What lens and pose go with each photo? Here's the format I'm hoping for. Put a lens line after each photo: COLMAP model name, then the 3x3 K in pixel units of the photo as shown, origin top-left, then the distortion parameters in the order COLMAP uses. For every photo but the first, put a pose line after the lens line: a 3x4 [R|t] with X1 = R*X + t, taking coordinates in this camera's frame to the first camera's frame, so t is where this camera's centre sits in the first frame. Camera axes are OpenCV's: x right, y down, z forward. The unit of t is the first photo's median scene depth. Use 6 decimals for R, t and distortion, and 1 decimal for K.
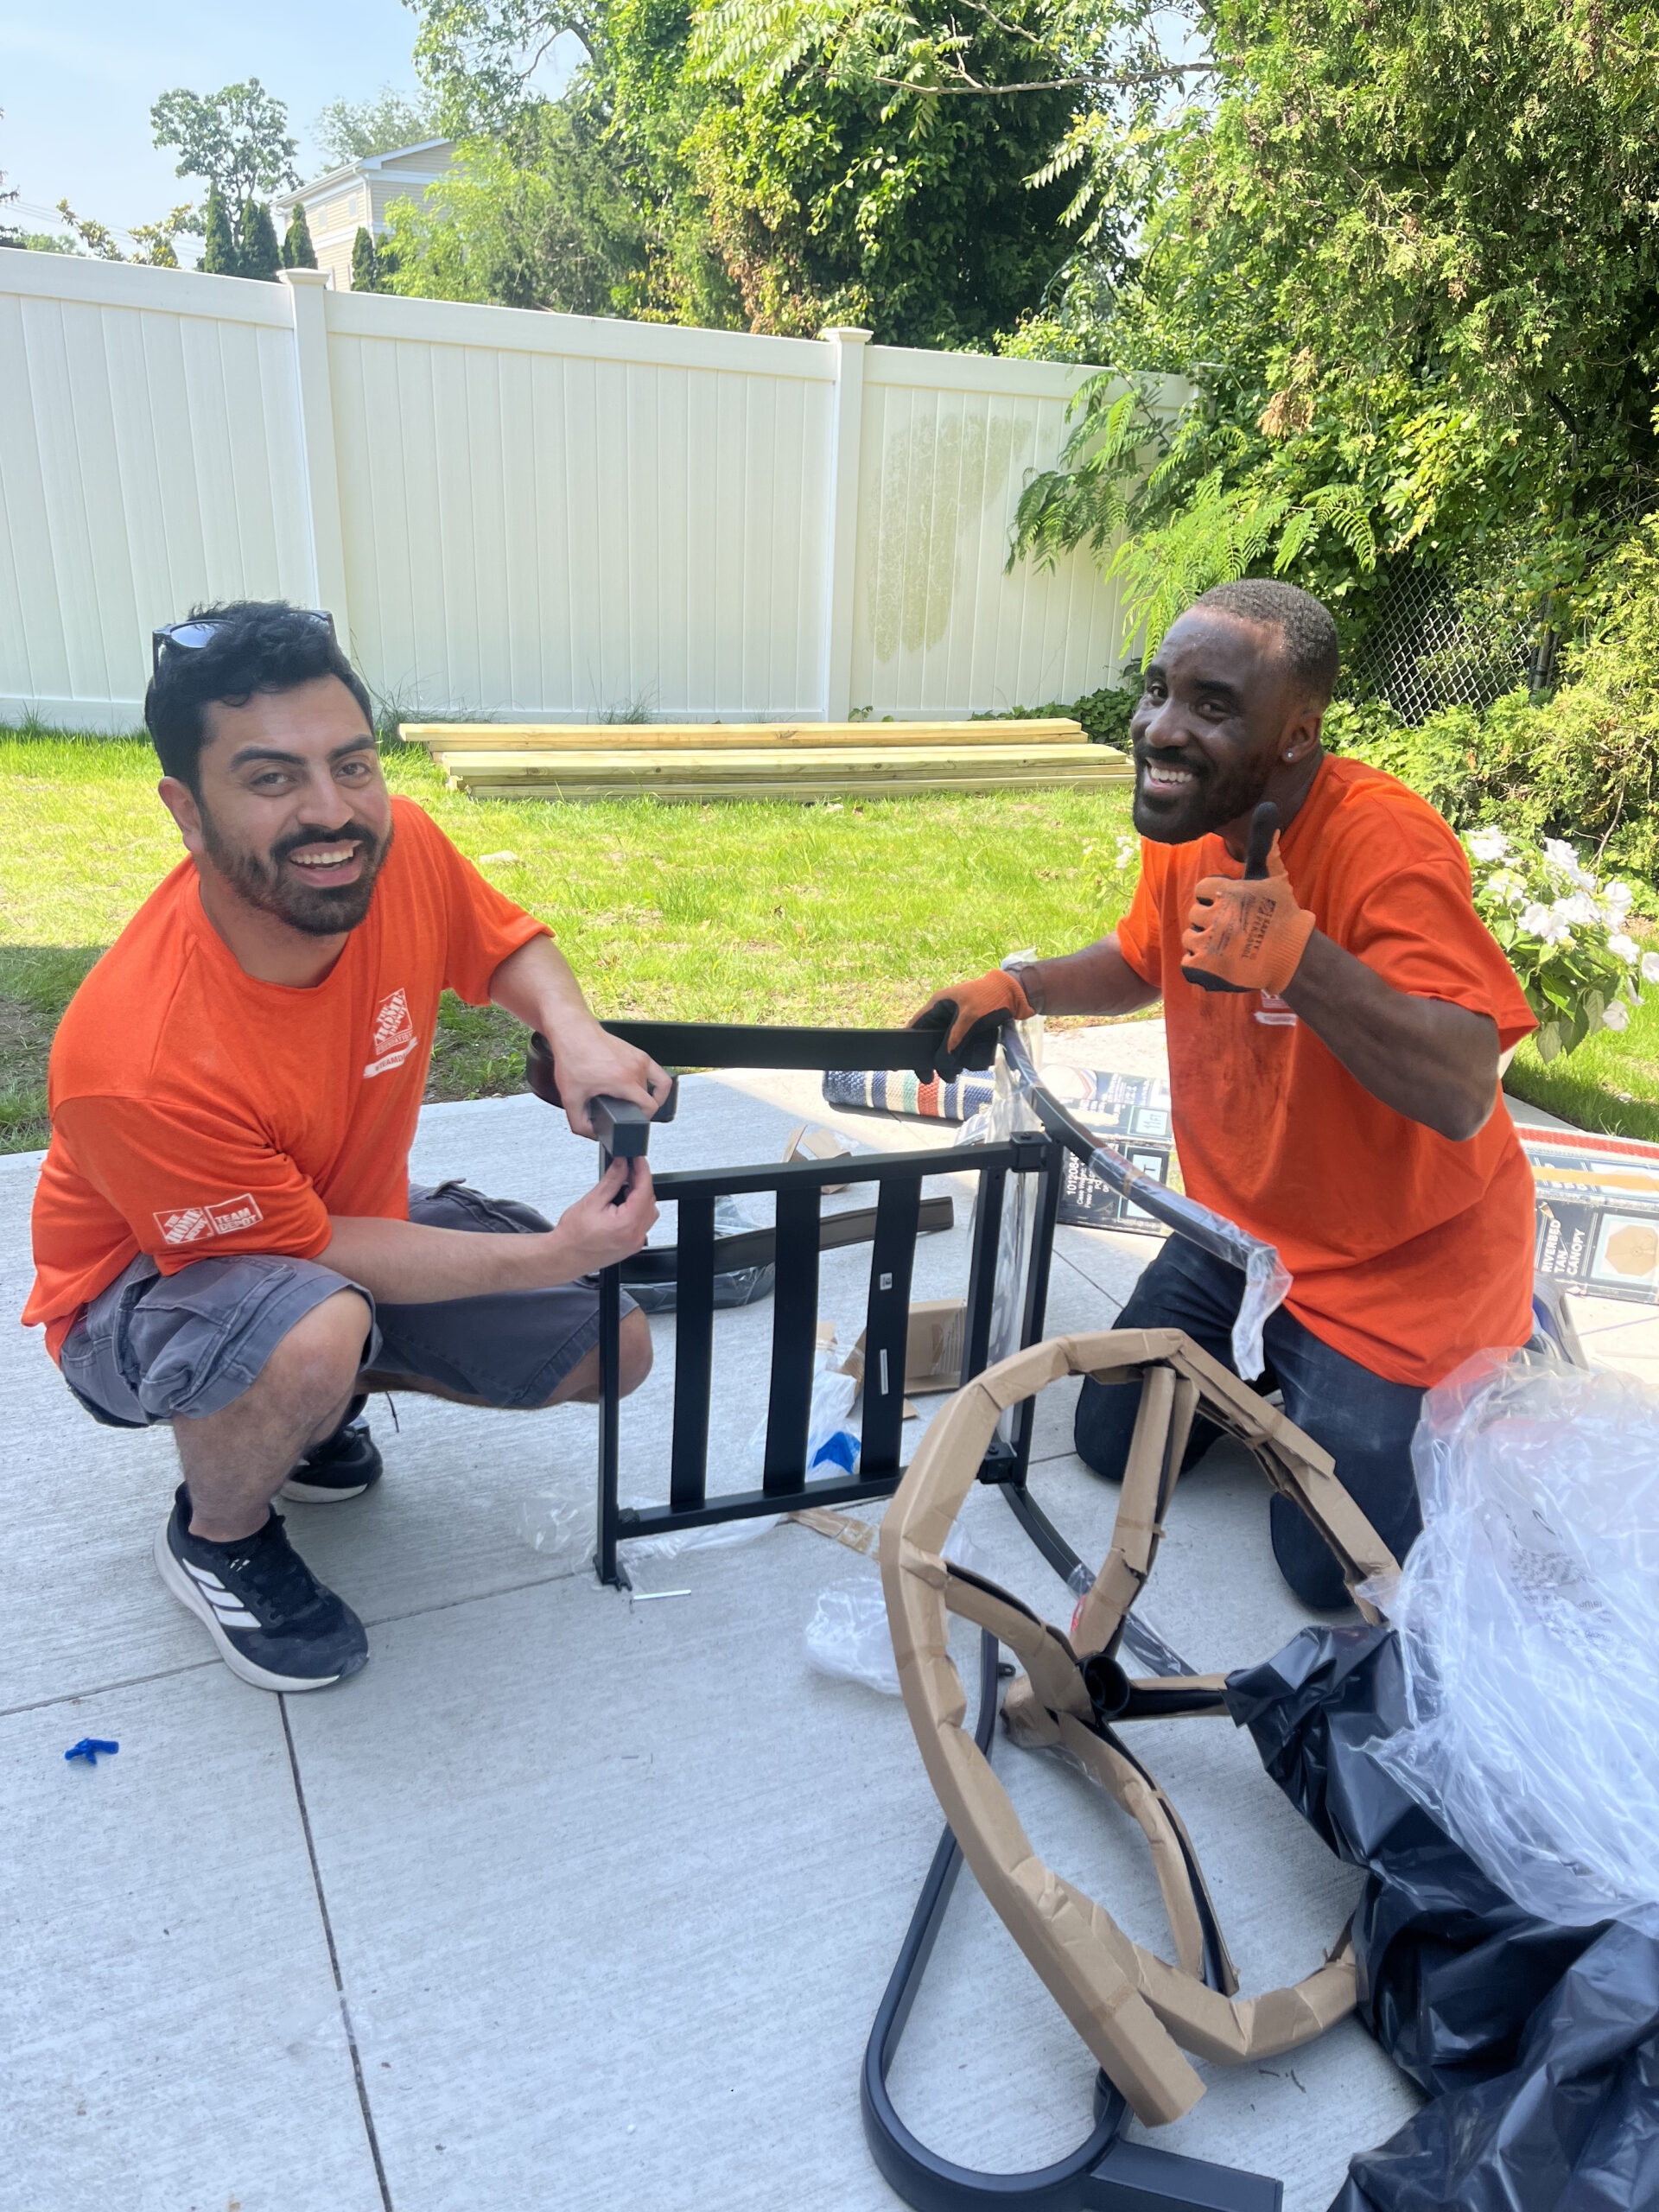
lens RADIAL K [[1673.7, 0, 850.8], [0, 1673.7, 1117.8], [0, 0, 1]] dist [0.062524, -0.096138]
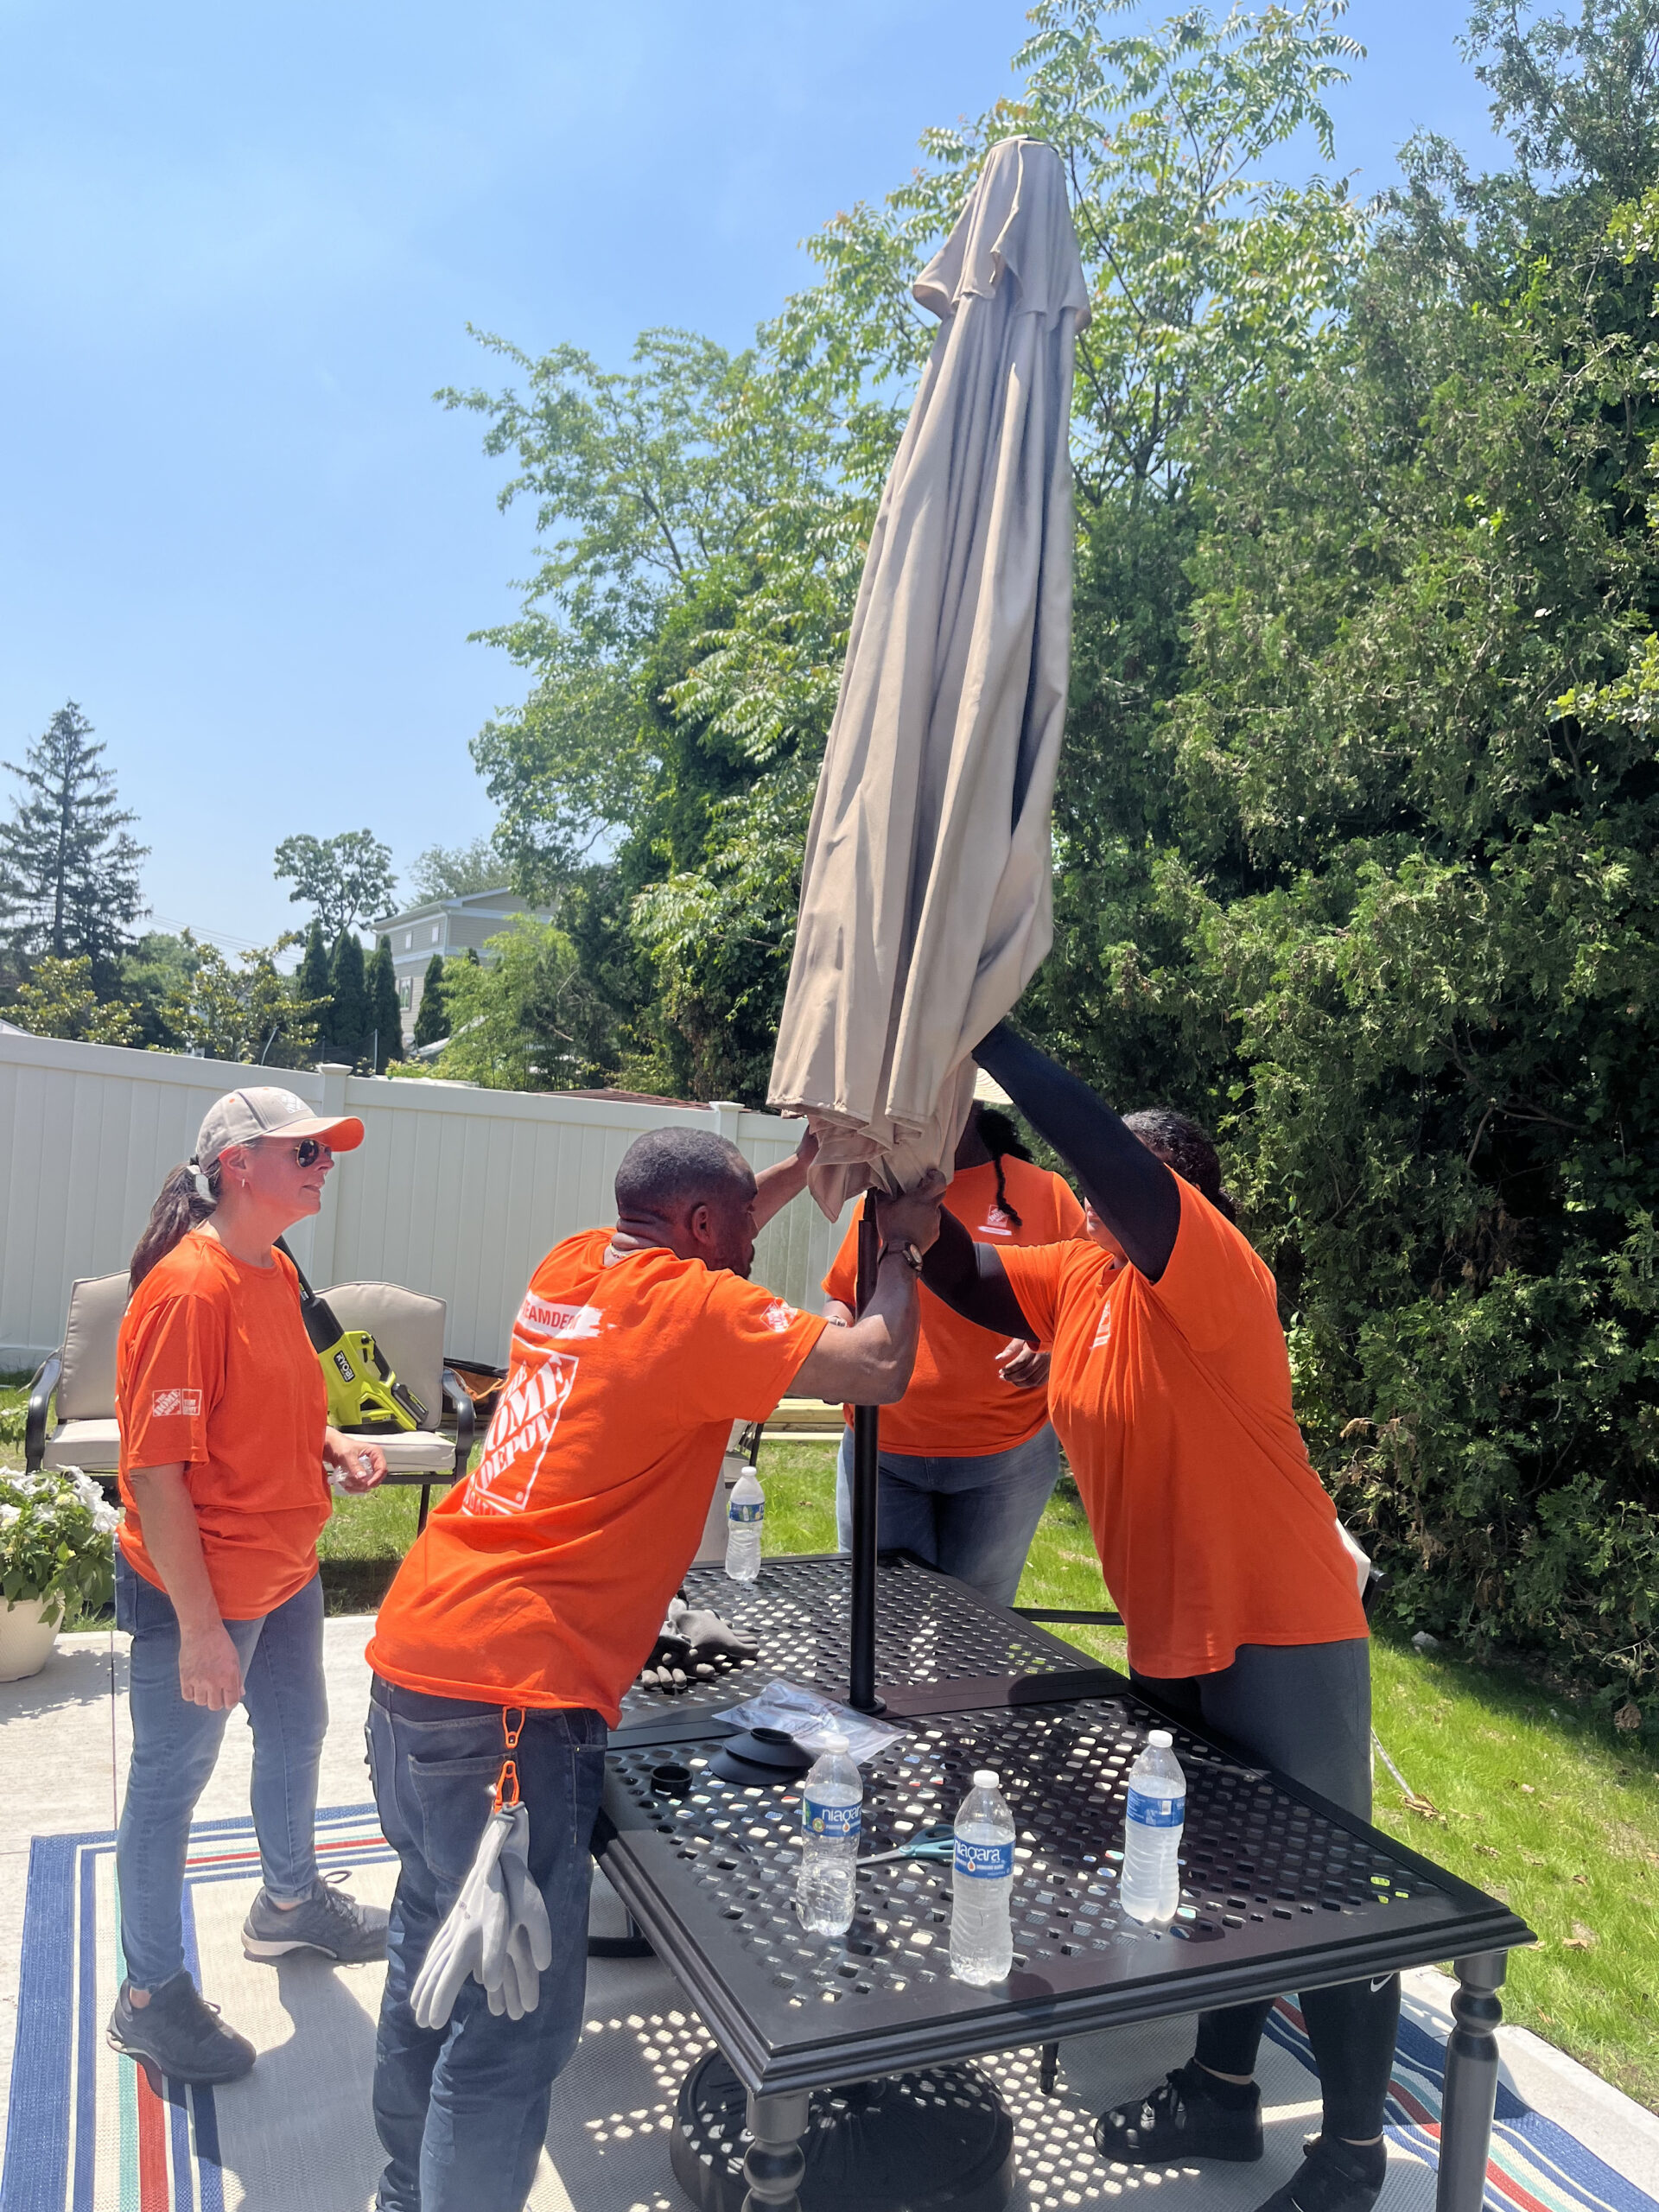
lens RADIAL K [[1673.7, 0, 828.7], [0, 1673.7, 1074.8], [0, 0, 1]] dist [0.062524, -0.096138]
pose [[0.999320, 0.024633, -0.027436, 0.089148], [-0.033462, 0.918399, -0.394239, 0.036722], [0.015486, 0.394889, 0.918598, -0.201561]]
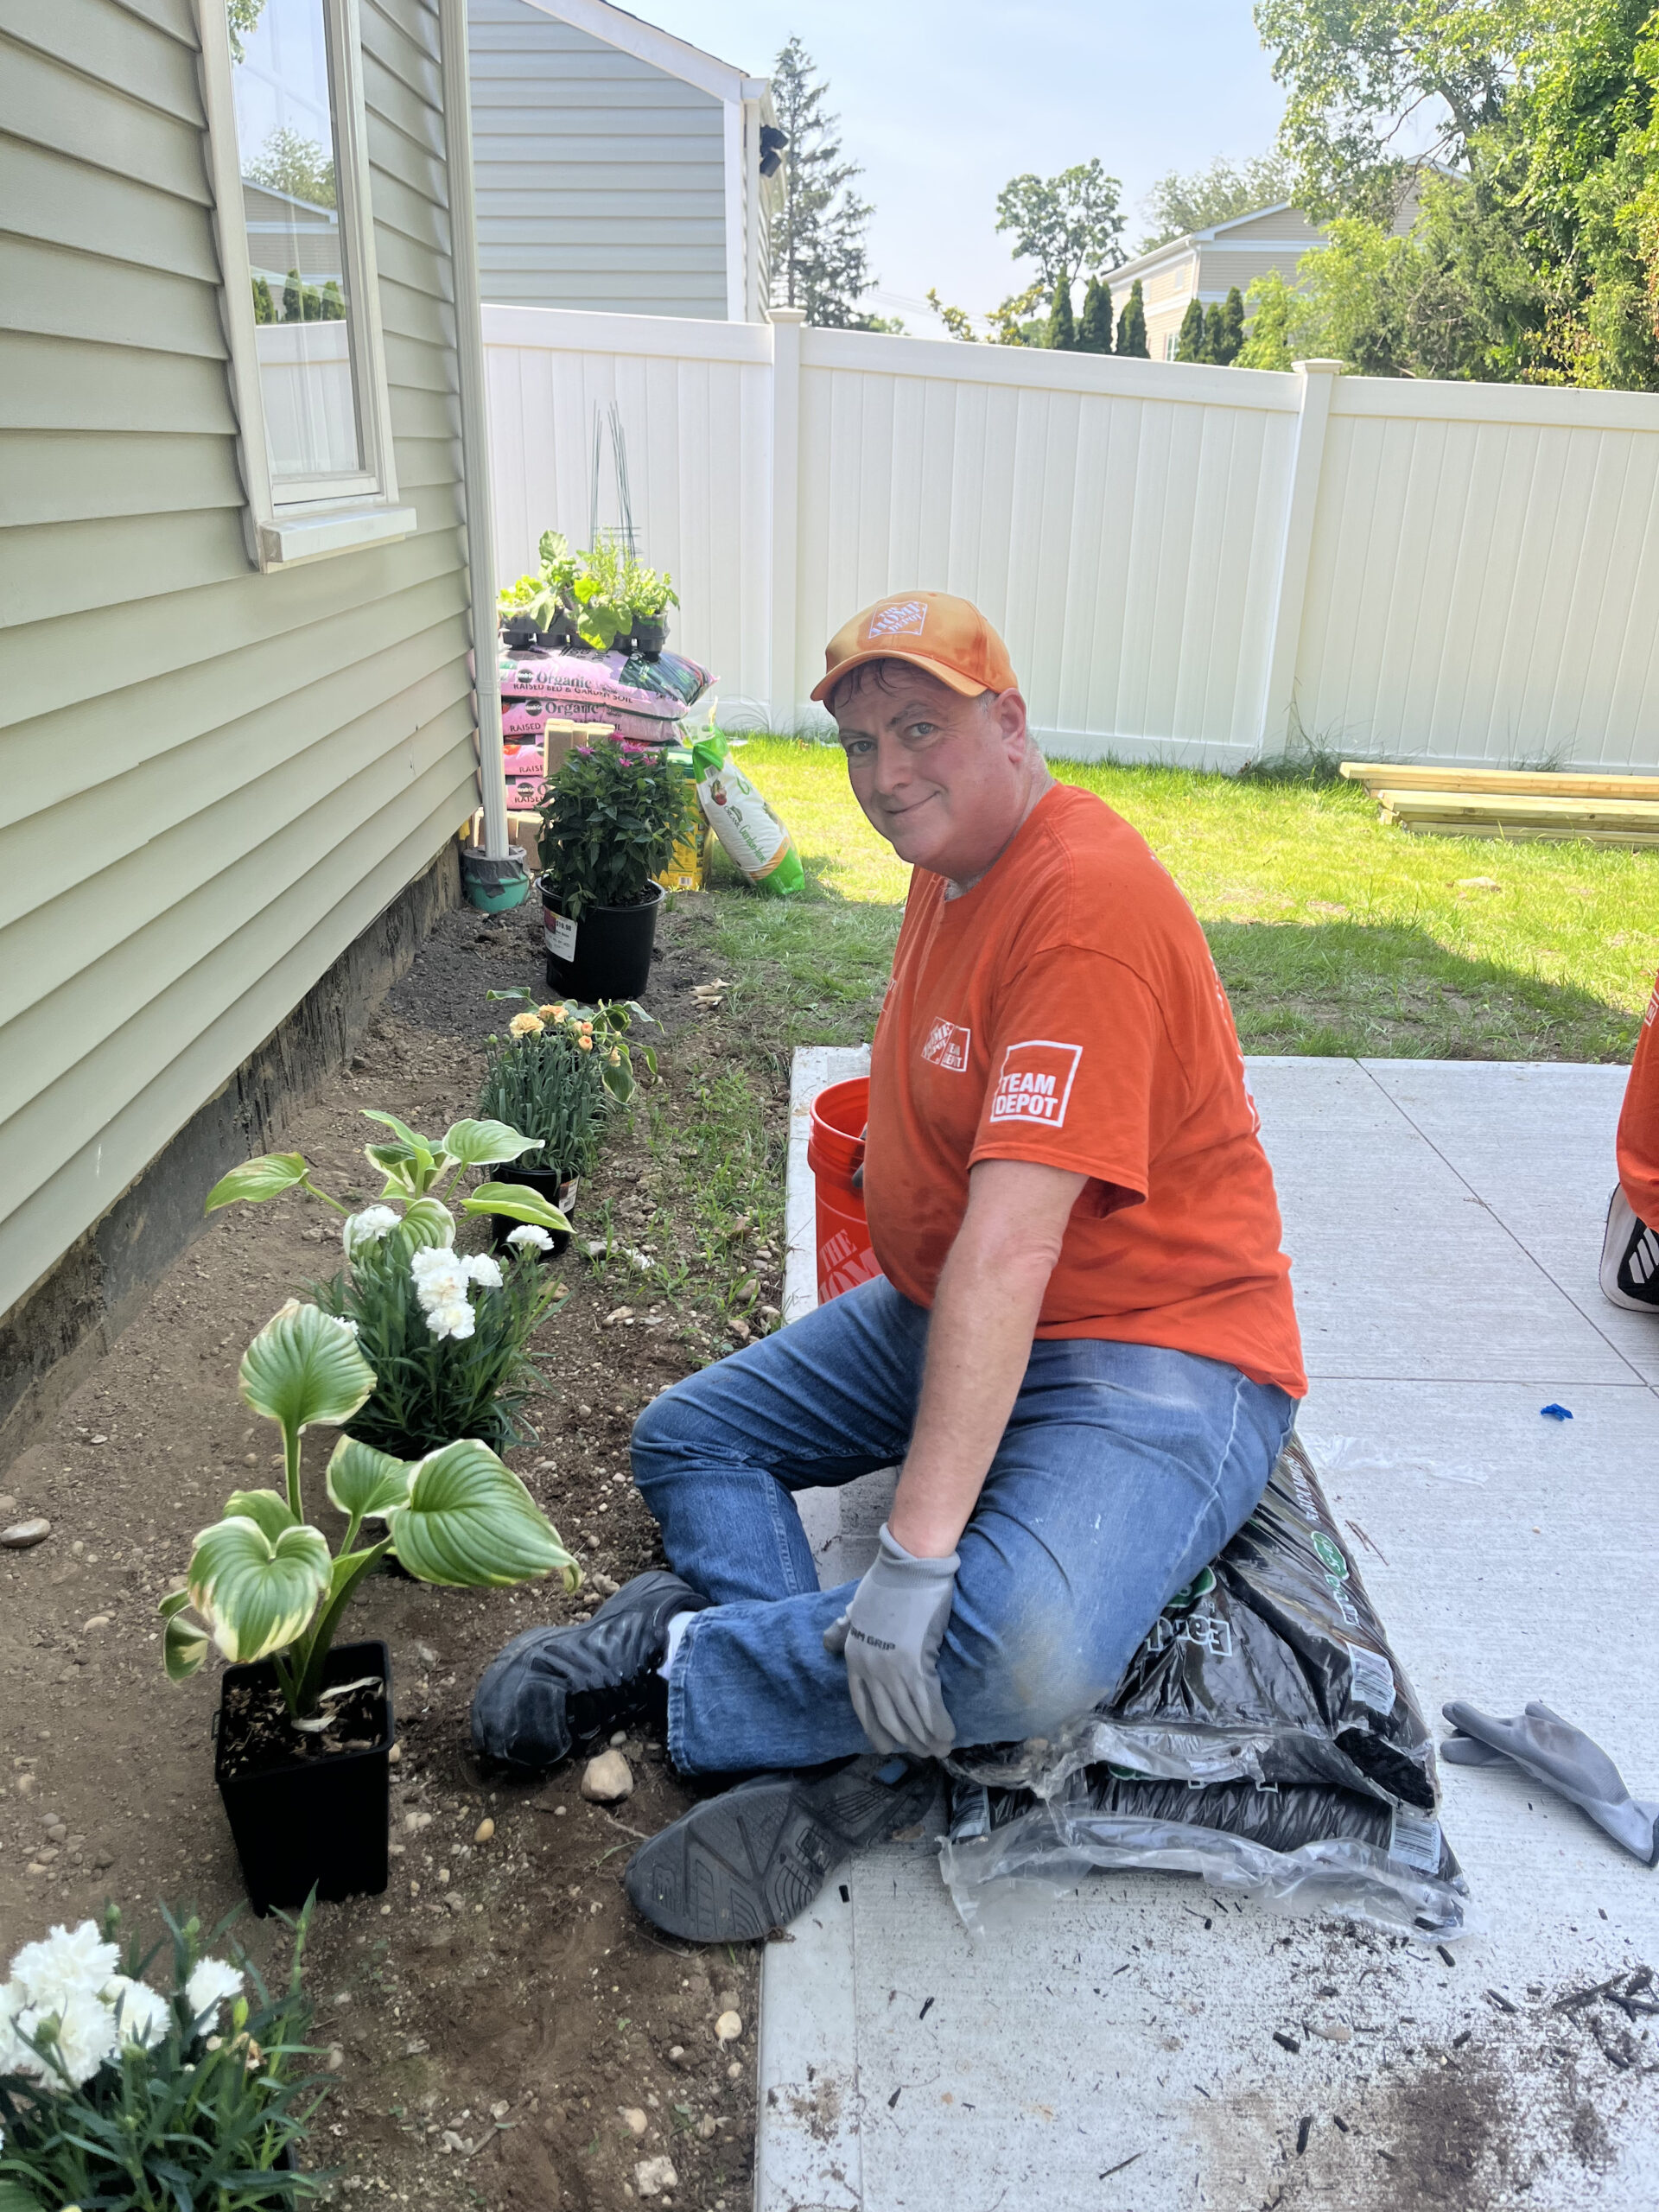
lens RADIAL K [[1673.7, 0, 806.5], [0, 1673.7, 1132.0], [0, 0, 1]] dist [0.062524, -0.096138]
pose [[0.905587, 0.135670, -0.401878, -0.070717], [-0.144657, 0.989449, 0.008062, 0.031354], [0.398731, 0.050834, 0.915658, -0.091983]]
